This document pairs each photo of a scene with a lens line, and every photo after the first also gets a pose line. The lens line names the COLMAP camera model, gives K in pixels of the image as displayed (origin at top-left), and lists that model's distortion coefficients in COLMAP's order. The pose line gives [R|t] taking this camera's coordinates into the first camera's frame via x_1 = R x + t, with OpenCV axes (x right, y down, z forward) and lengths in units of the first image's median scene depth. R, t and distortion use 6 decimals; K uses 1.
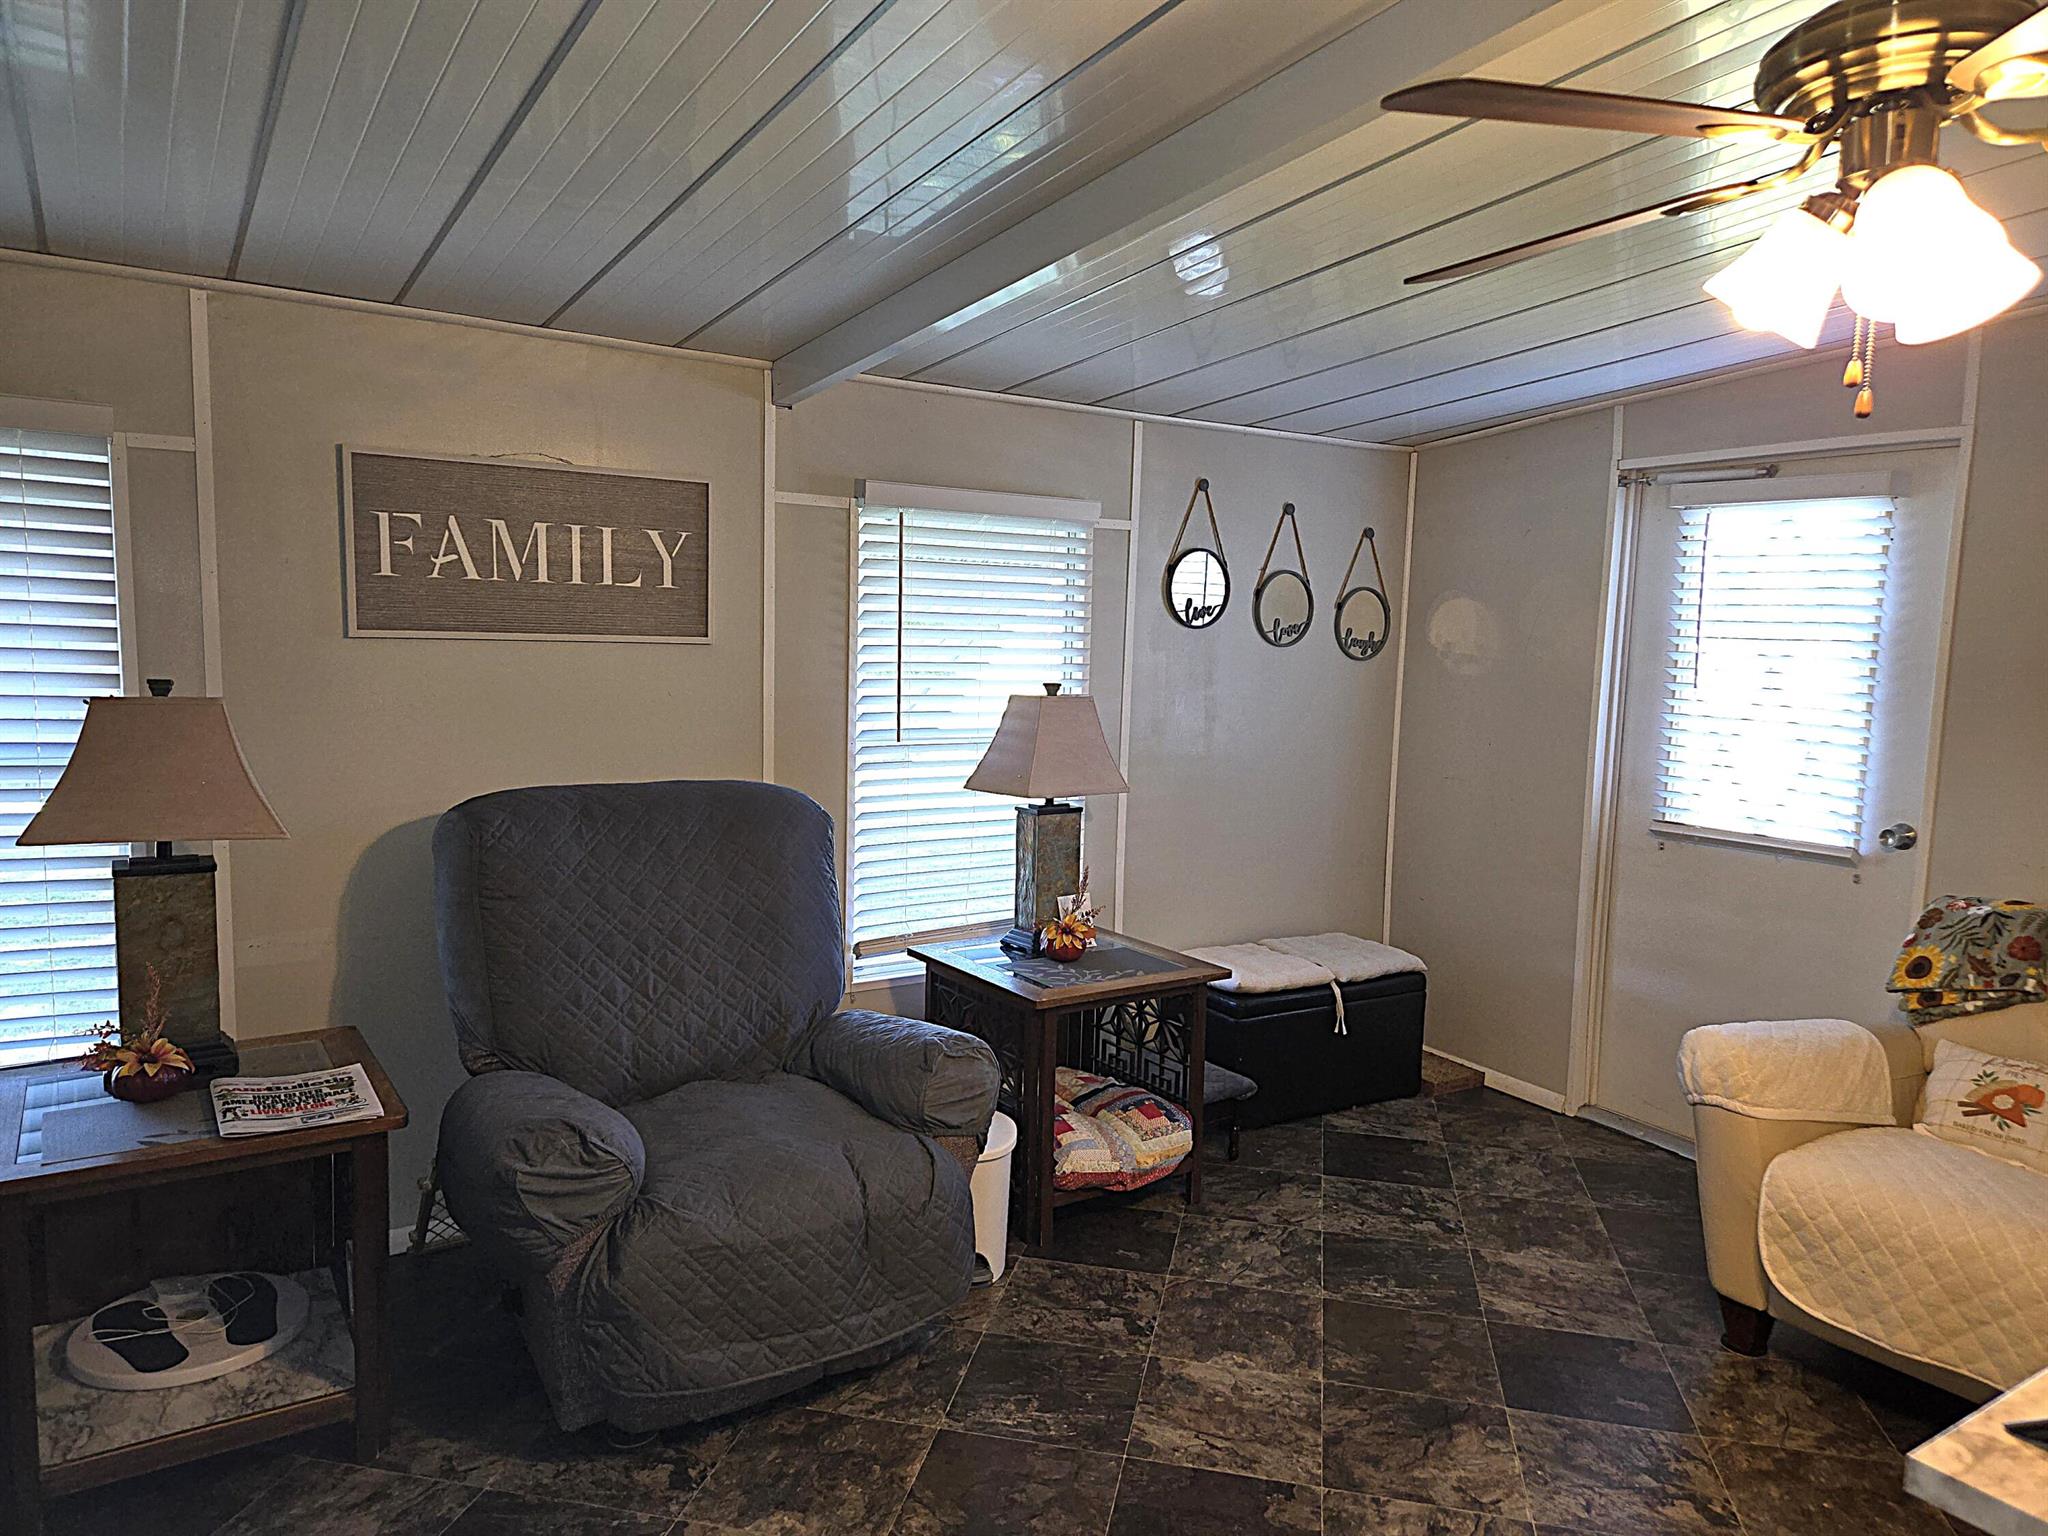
lens RADIAL K [[1363.4, 0, 1036.8], [0, 1363.4, 773.4], [0, 0, 1]] dist [0.078736, -0.063586]
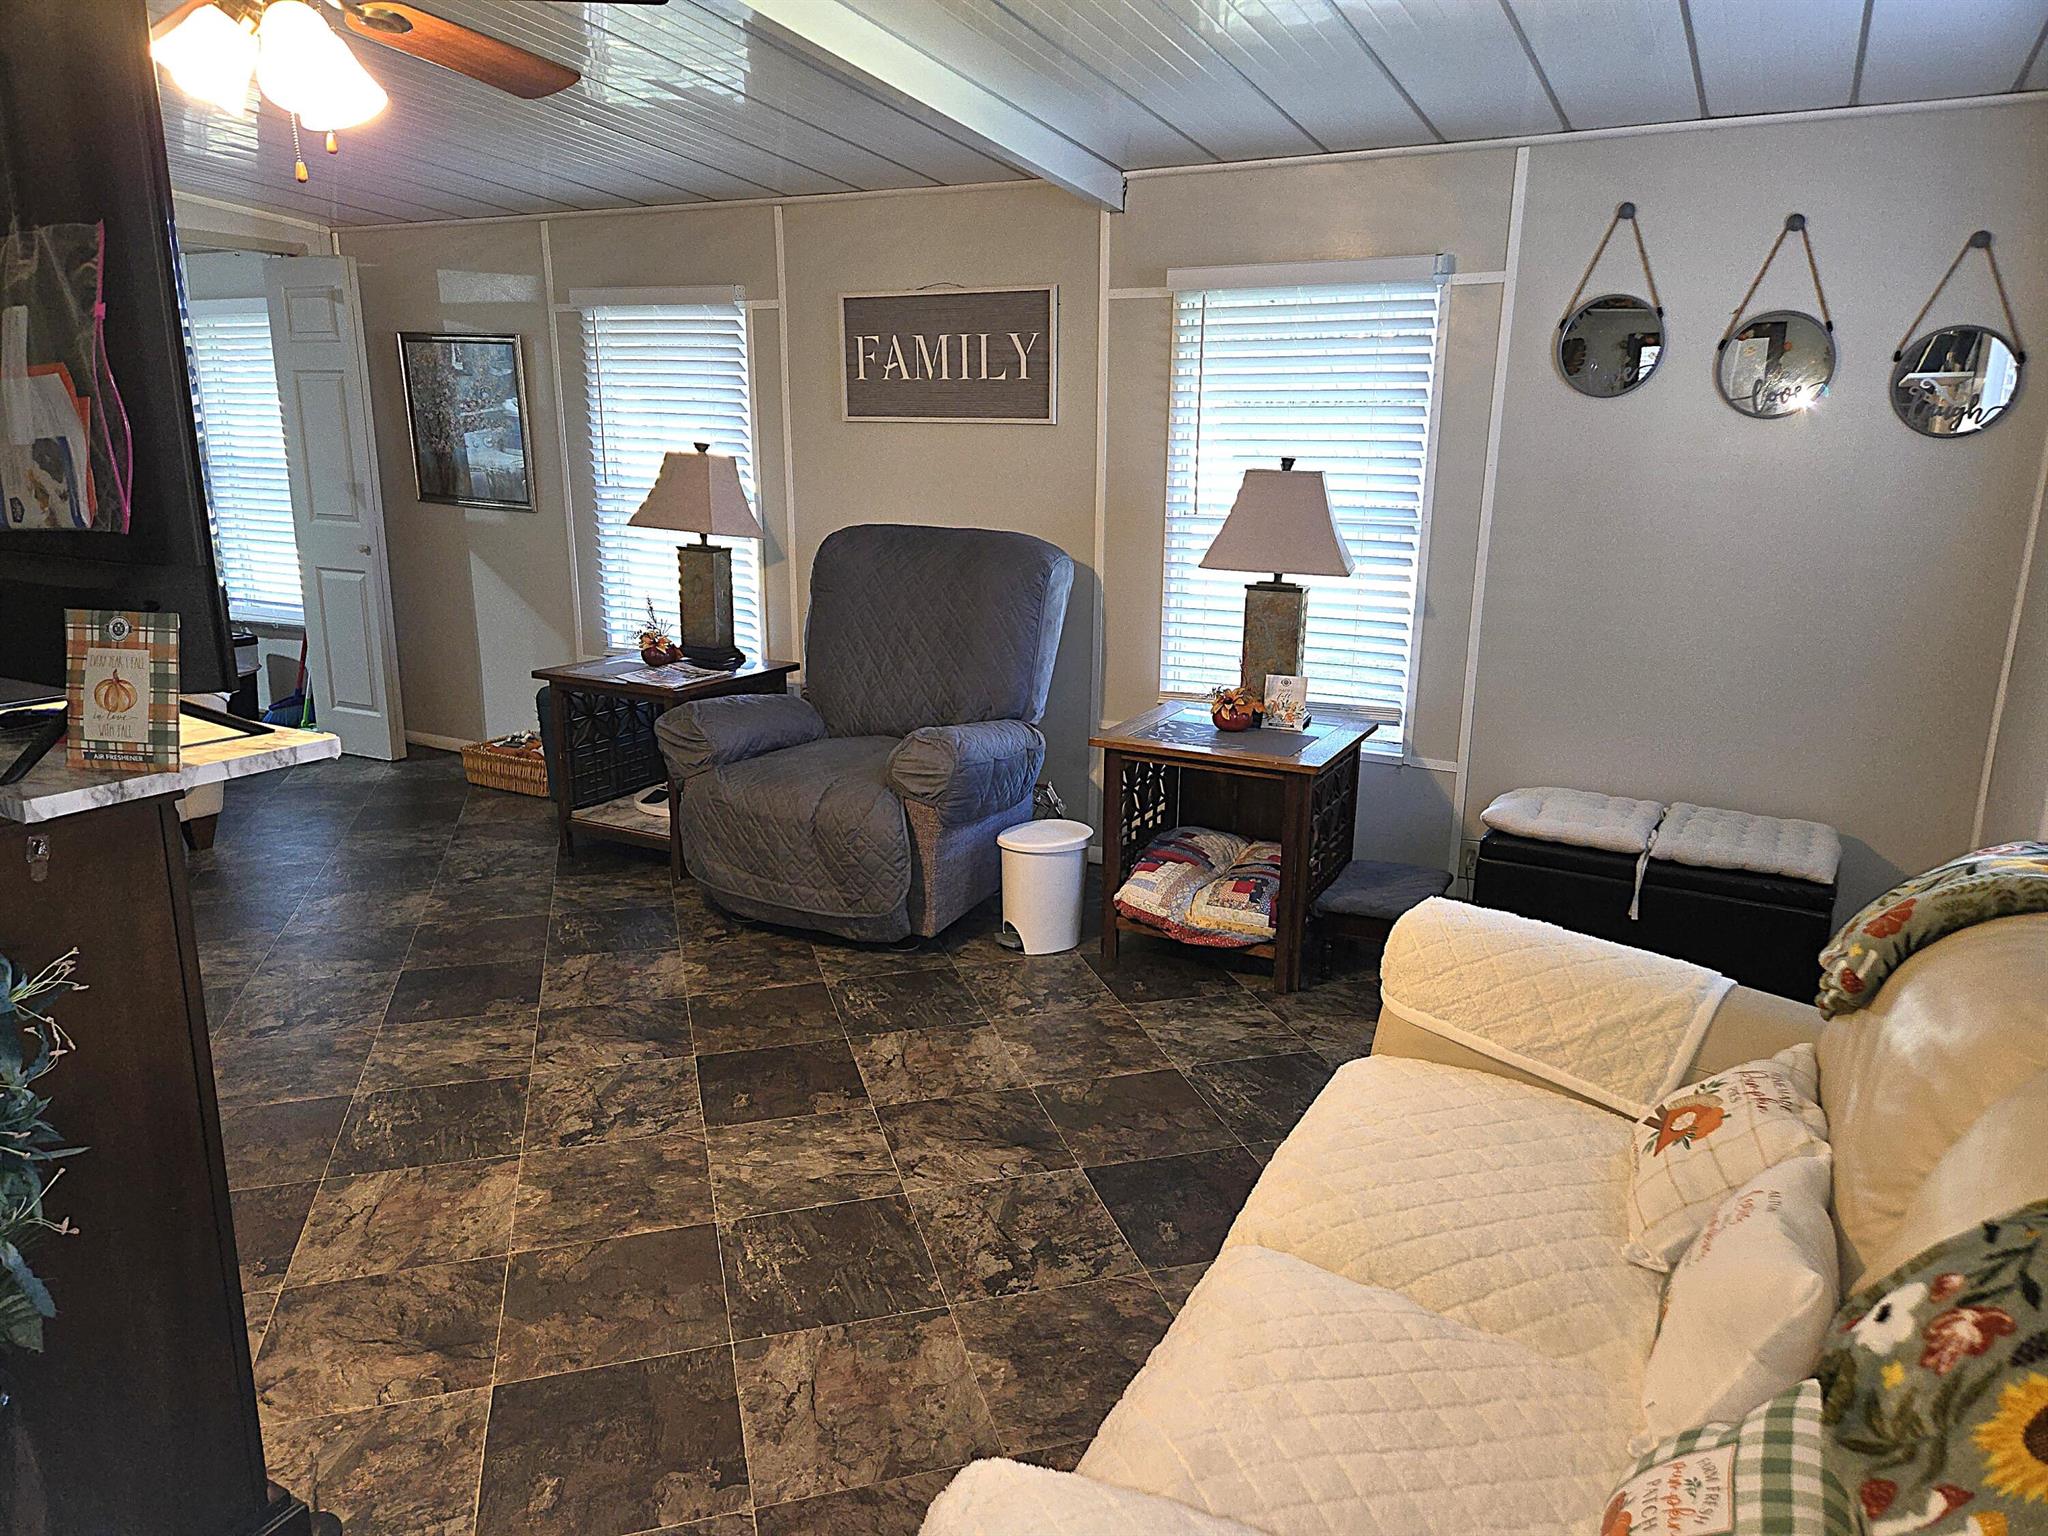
lens RADIAL K [[1360.2, 0, 1017.6], [0, 1360.2, 763.6], [0, 0, 1]] dist [0.075582, -0.061976]
pose [[0.472745, 0.189603, -0.860560, 0.917521], [-0.095232, 0.981851, 0.164011, 0.008191], [0.876038, 0.004418, 0.482221, 0.393630]]
